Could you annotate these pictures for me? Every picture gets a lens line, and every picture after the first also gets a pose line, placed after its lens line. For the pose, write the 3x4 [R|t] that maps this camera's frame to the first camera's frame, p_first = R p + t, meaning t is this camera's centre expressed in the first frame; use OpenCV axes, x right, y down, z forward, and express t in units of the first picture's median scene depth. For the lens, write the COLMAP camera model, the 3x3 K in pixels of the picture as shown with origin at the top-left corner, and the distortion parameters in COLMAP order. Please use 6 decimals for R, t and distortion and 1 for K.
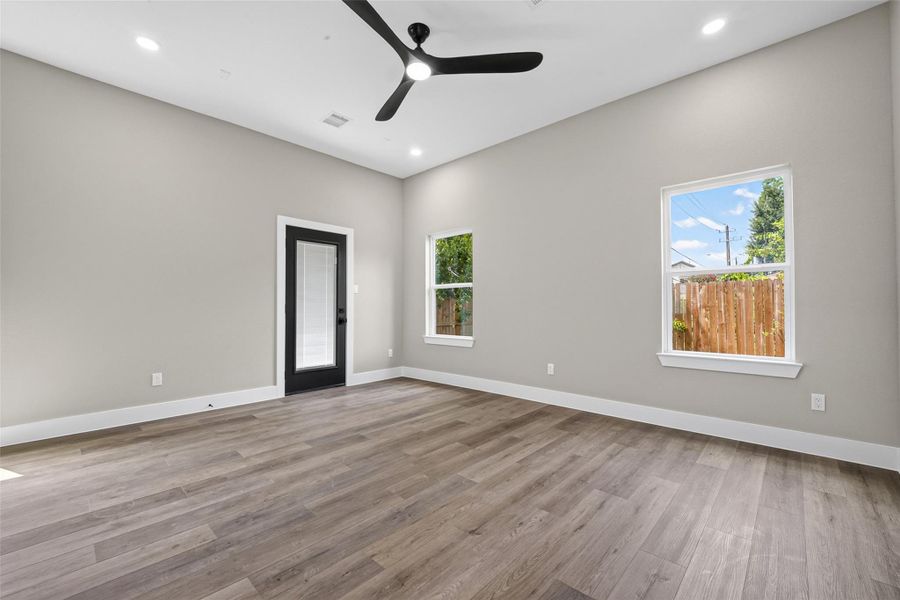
lens RADIAL K [[385.6, 0, 450.7], [0, 385.6, 304.4], [0, 0, 1]] dist [0.001086, -0.000489]
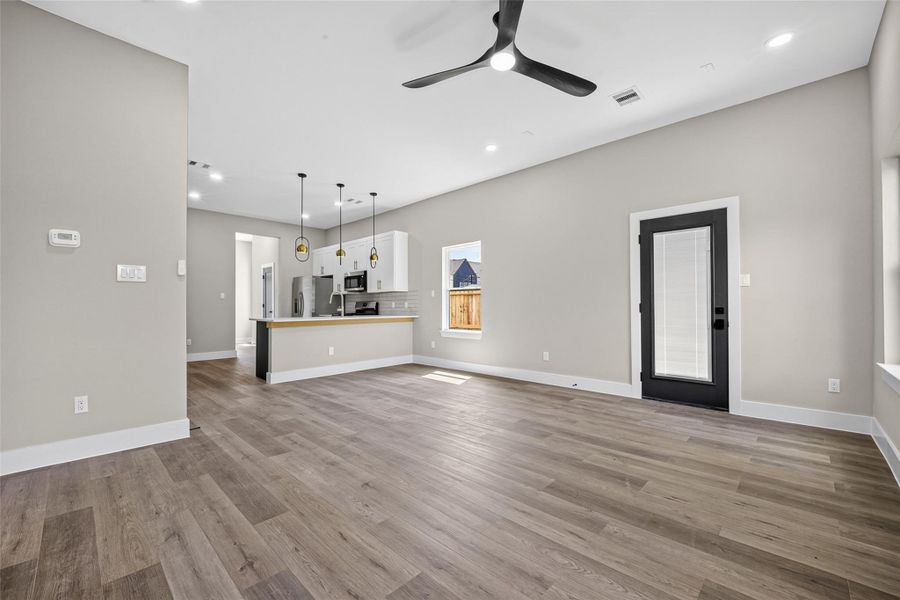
lens RADIAL K [[385.6, 0, 450.7], [0, 385.6, 304.4], [0, 0, 1]] dist [0.001086, -0.000489]
pose [[-0.055836, -0.005311, -0.998426, 0.602309], [0.008814, 0.999944, -0.005812, 0.005039], [0.998401, -0.009125, -0.055786, 0.624867]]
